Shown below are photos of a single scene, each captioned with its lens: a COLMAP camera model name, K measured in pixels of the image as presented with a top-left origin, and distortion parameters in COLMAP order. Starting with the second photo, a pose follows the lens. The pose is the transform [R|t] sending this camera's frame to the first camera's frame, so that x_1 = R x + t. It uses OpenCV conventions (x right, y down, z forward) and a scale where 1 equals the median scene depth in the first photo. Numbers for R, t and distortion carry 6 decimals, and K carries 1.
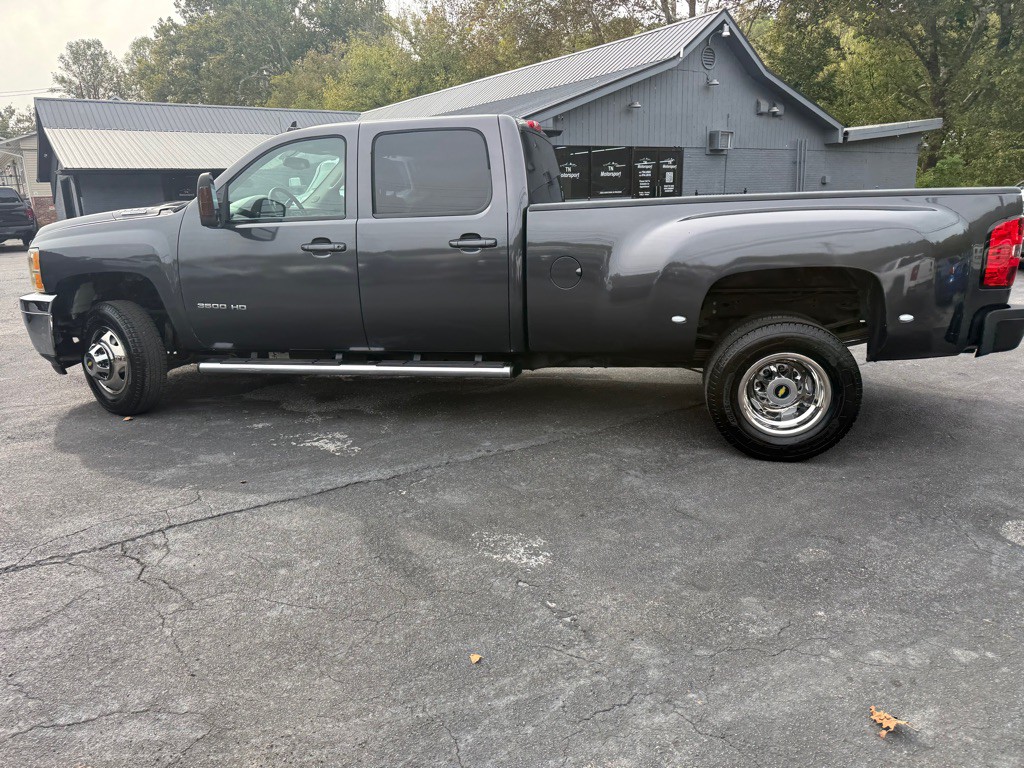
lens RADIAL K [[721.0, 0, 513.7], [0, 721.0, 385.6], [0, 0, 1]] dist [0.013571, -0.016684]
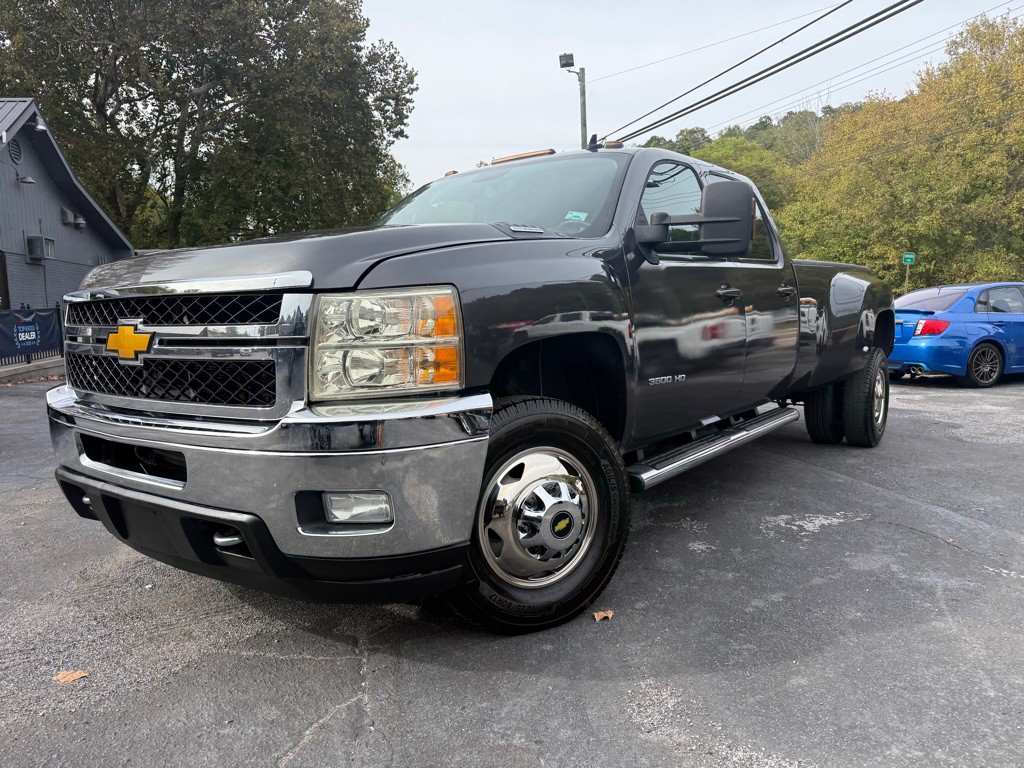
lens RADIAL K [[721.0, 0, 513.7], [0, 721.0, 385.6], [0, 0, 1]] dist [0.013571, -0.016684]
pose [[0.433627, -0.076347, 0.897852, -0.254883], [0.237948, 0.970738, -0.032374, -0.028330], [-0.869108, 0.227681, 0.439105, 0.203346]]
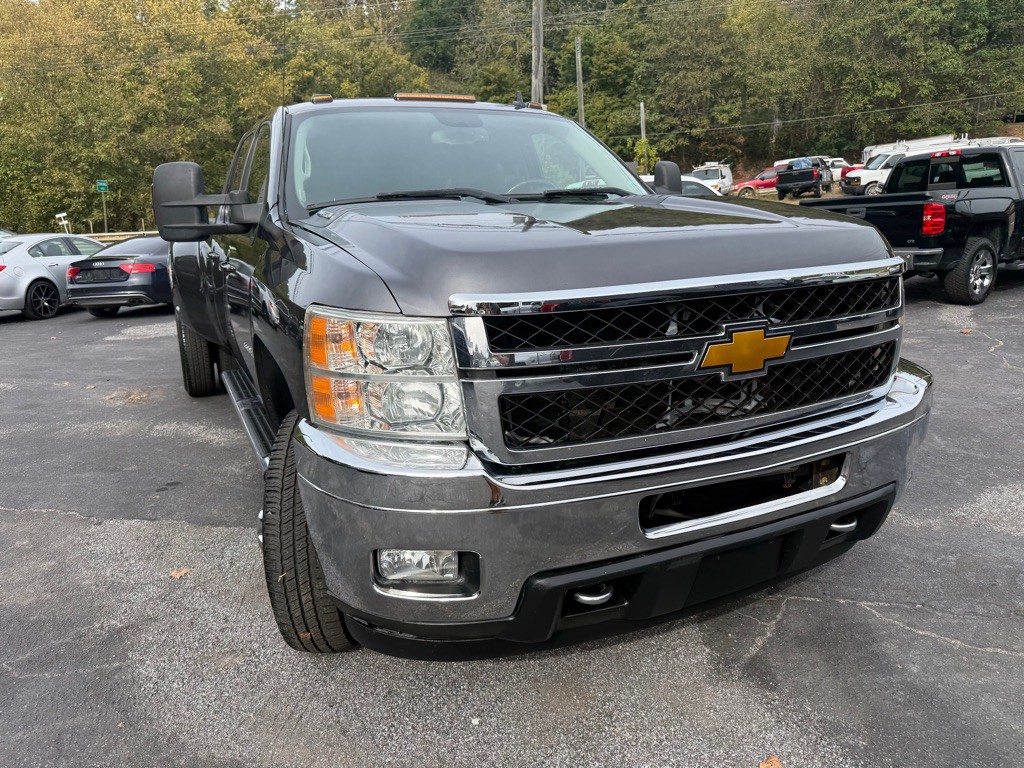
lens RADIAL K [[726.3, 0, 513.1], [0, 726.3, 387.0], [0, 0, 1]] dist [0.004956, -0.008450]
pose [[-0.591898, -0.143458, 0.793144, -0.233335], [0.249624, 0.903025, 0.349619, -0.088357], [-0.766385, 0.404926, -0.498688, 0.374960]]
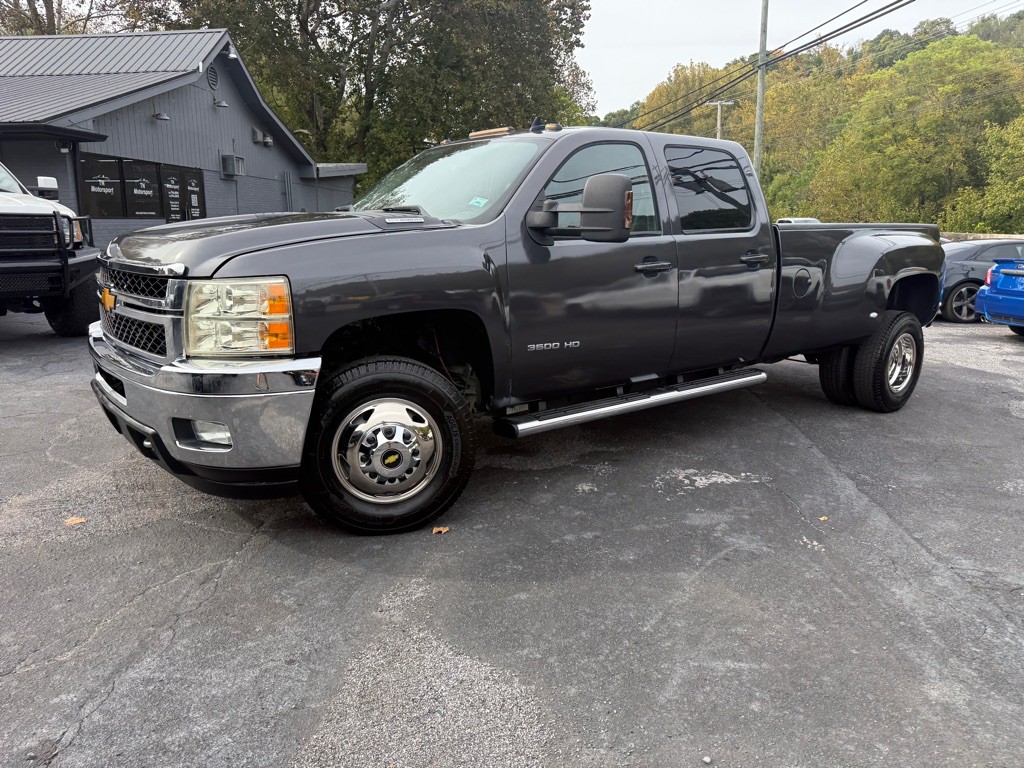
lens RADIAL K [[717.2, 0, 514.8], [0, 717.2, 381.5], [0, 0, 1]] dist [0.009587, -0.008016]
pose [[0.643504, -0.130692, 0.754203, -0.243807], [0.164655, 0.985884, 0.030351, -0.024825], [-0.747524, 0.104652, 0.655939, 0.131590]]
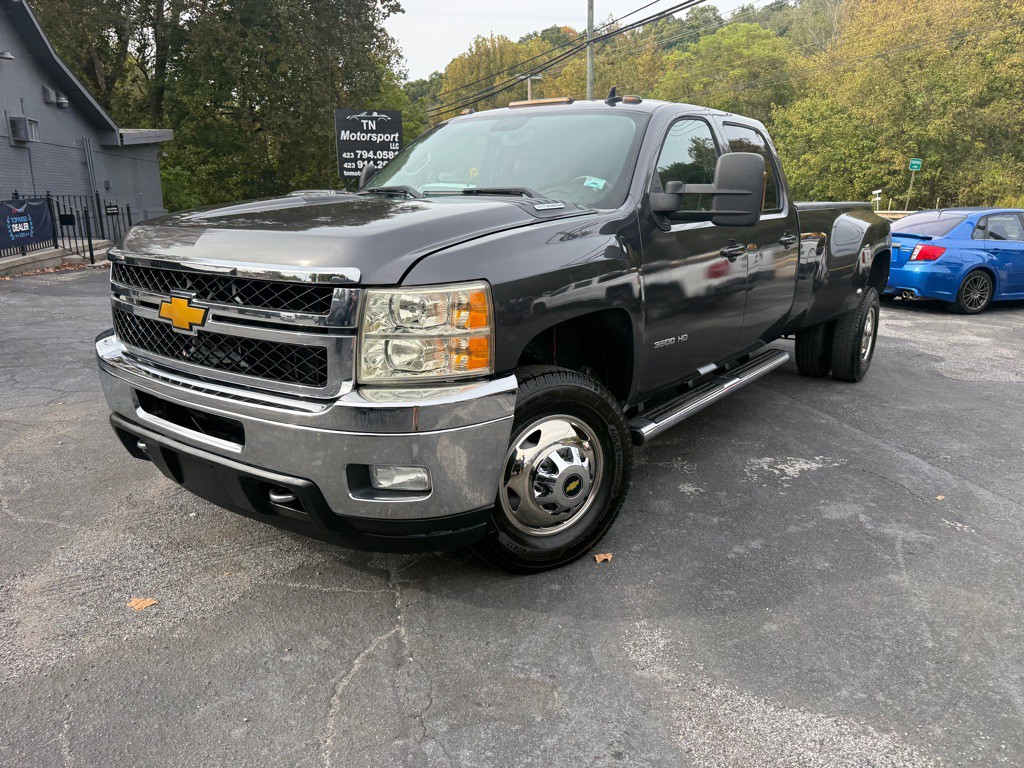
lens RADIAL K [[721.0, 0, 513.7], [0, 721.0, 385.6], [0, 0, 1]] dist [0.013571, -0.016684]
pose [[0.425757, -0.196212, 0.883307, -0.265938], [0.207252, 0.971400, 0.115884, -0.043777], [-0.880782, 0.133729, 0.454245, 0.200138]]
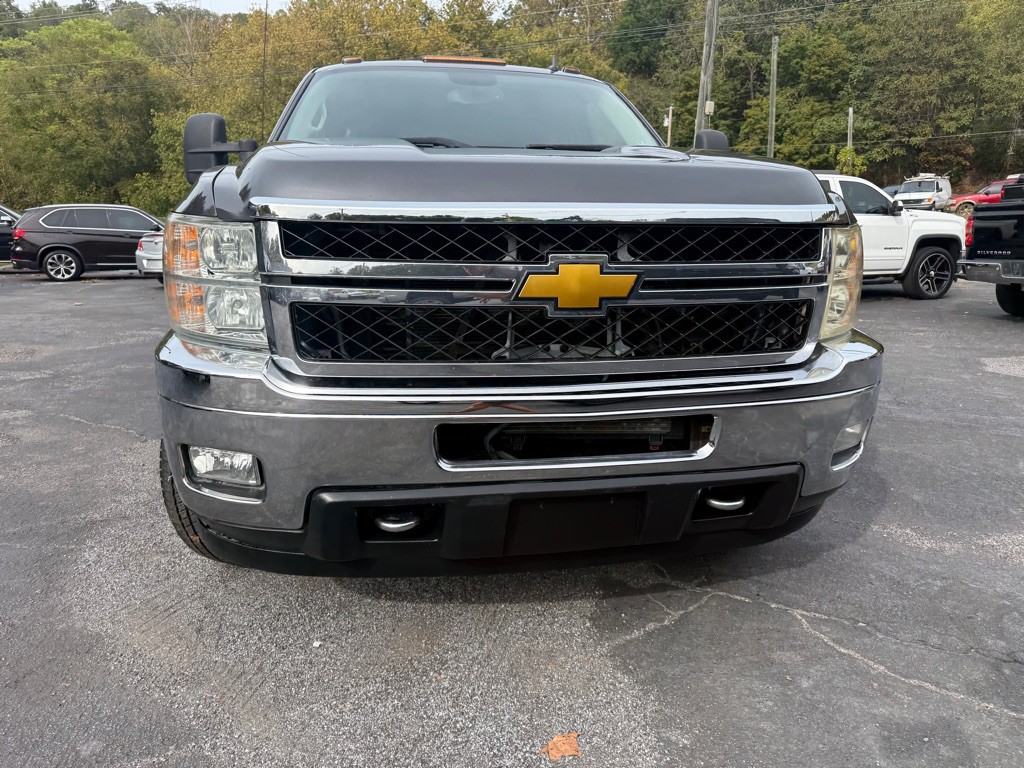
lens RADIAL K [[721.0, 0, 513.7], [0, 721.0, 385.6], [0, 0, 1]] dist [0.013571, -0.016684]
pose [[-0.368063, -0.184379, 0.911336, -0.253131], [0.235252, 0.929784, 0.283123, -0.067971], [-0.899548, 0.318600, -0.298843, 0.340693]]
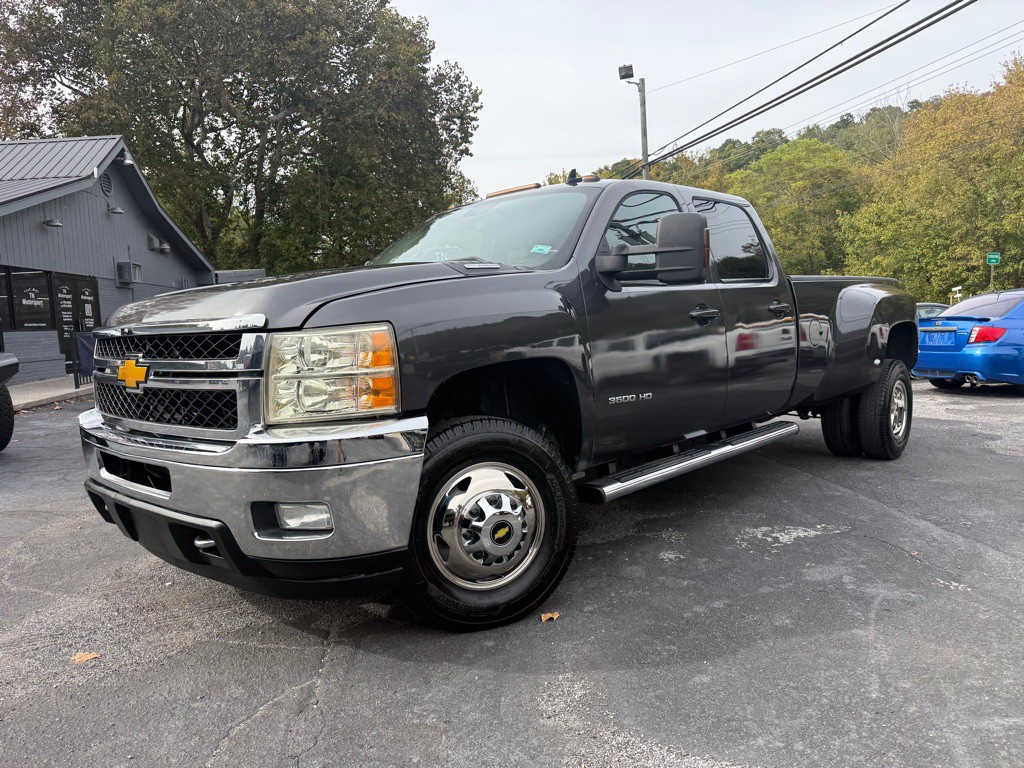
lens RADIAL K [[718.1, 0, 514.1], [0, 718.1, 385.7], [0, 0, 1]] dist [0.023704, -0.028772]
pose [[0.521567, -0.069170, 0.850402, -0.255496], [0.240938, 0.968082, -0.069031, -0.024562], [-0.818484, 0.240899, 0.521586, 0.176984]]
